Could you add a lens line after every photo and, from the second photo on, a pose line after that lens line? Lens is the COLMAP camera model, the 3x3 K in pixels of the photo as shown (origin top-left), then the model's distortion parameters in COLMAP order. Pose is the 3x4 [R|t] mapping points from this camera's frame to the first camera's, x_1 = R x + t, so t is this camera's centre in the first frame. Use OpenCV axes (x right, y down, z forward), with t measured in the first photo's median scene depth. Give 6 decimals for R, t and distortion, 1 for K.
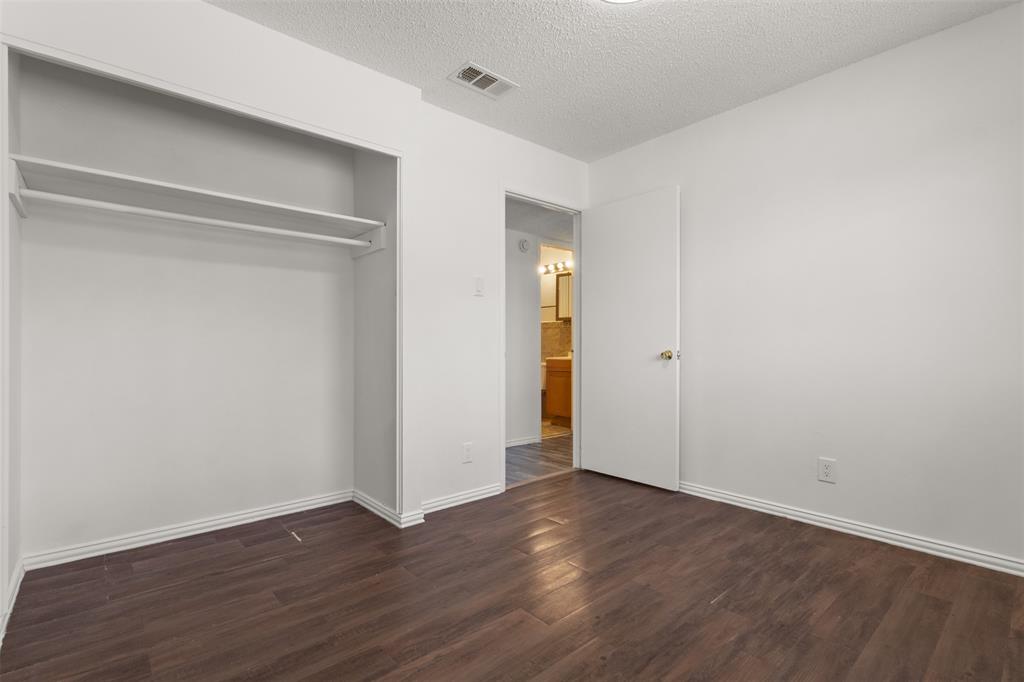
lens RADIAL K [[472.0, 0, 510.4], [0, 472.0, 344.5], [0, 0, 1]] dist [-0.000137, -0.000180]
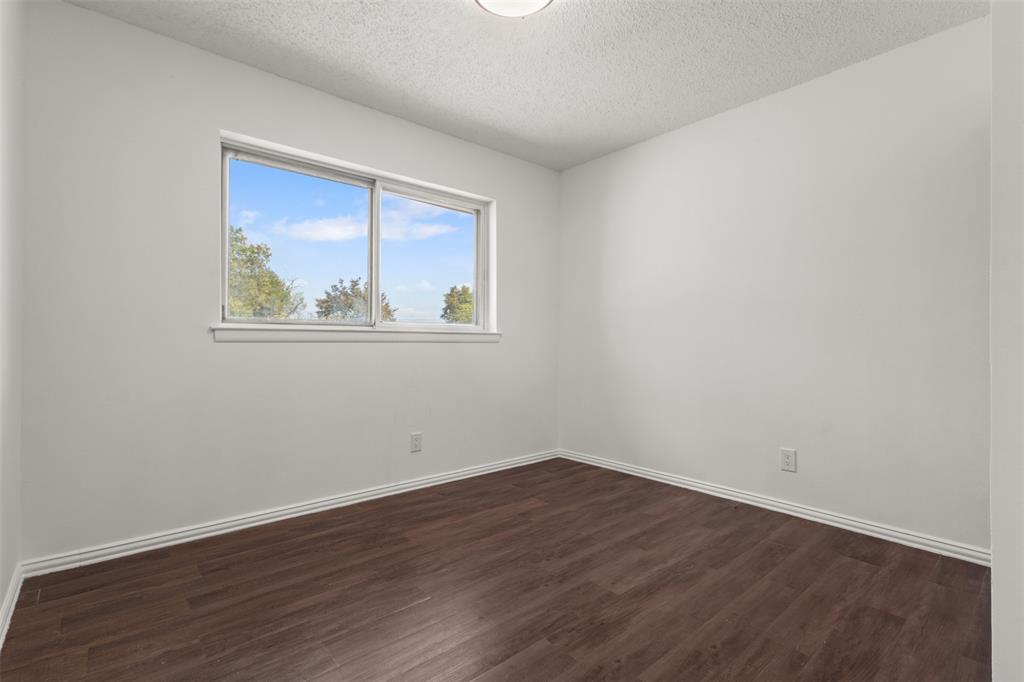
lens RADIAL K [[472.0, 0, 509.5], [0, 472.0, 341.9], [0, 0, 1]] dist [-0.000137, -0.000180]
pose [[-0.999972, -0.001047, 0.007392, 0.265250], [-0.001117, 0.999954, -0.009515, 0.013712], [-0.007381, -0.009523, -0.999927, 2.122923]]
